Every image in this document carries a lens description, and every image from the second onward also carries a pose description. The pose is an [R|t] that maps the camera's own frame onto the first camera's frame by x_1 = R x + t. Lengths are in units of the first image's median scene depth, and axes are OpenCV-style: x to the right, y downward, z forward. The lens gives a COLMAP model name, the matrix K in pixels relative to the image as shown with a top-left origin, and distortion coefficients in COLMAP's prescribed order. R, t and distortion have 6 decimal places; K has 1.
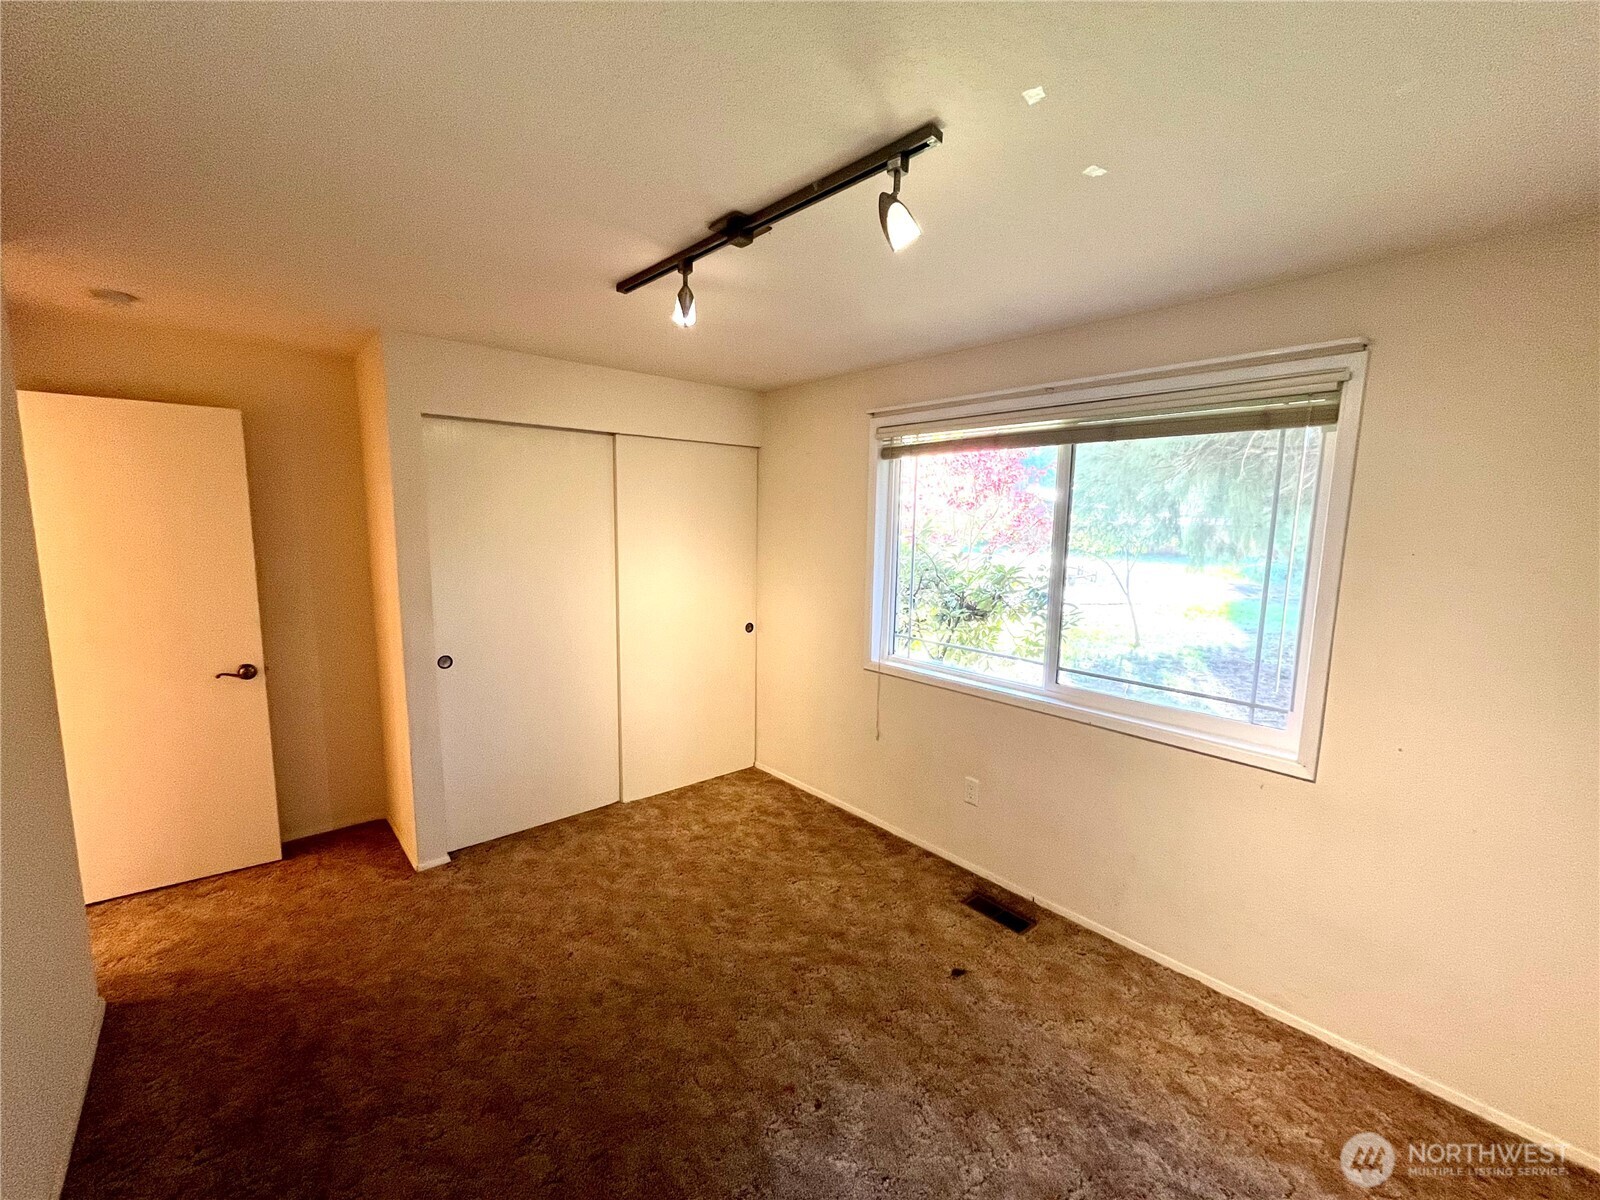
lens RADIAL K [[647.2, 0, 799.1], [0, 647.2, 606.4], [0, 0, 1]] dist [-0.002528, 0.000026]
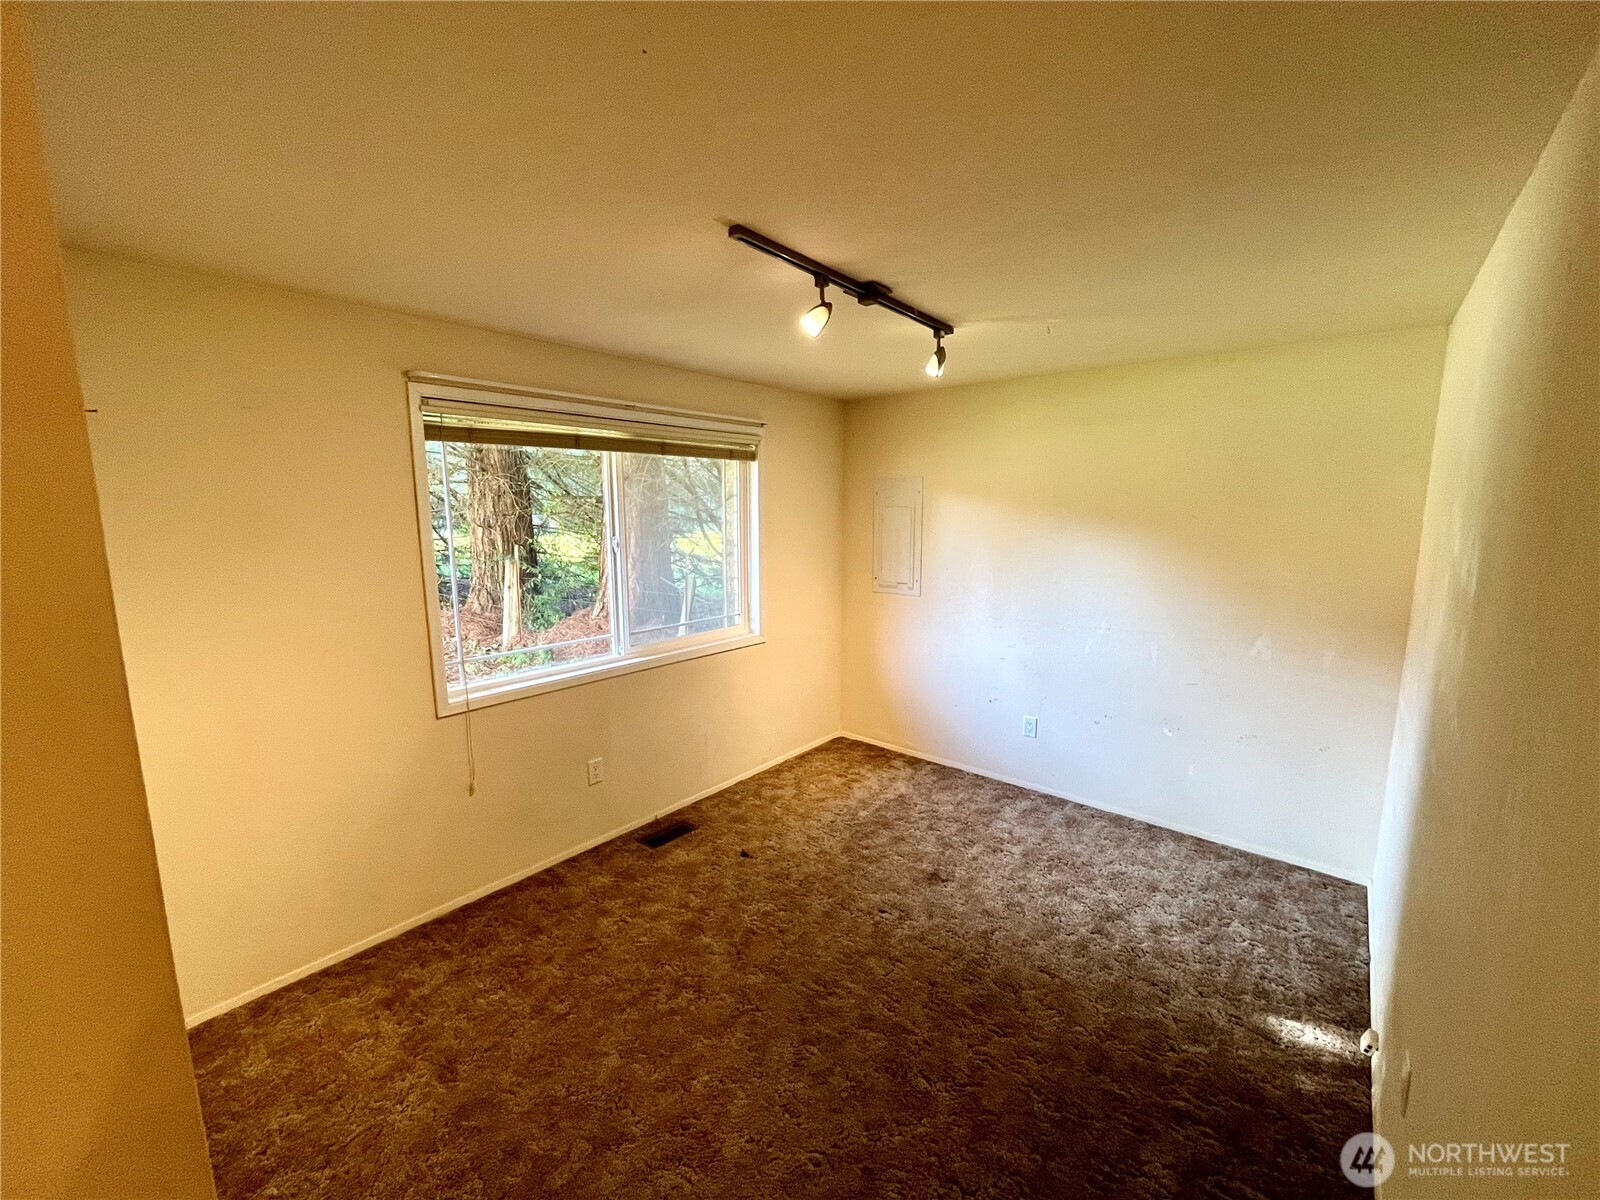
lens RADIAL K [[647.2, 0, 799.1], [0, 647.2, 606.4], [0, 0, 1]] dist [-0.002528, 0.000026]
pose [[-0.145813, -0.162070, 0.975947, -0.860314], [0.140920, 0.973028, 0.182640, -0.137398], [-0.979224, 0.164161, -0.119042, 0.840267]]
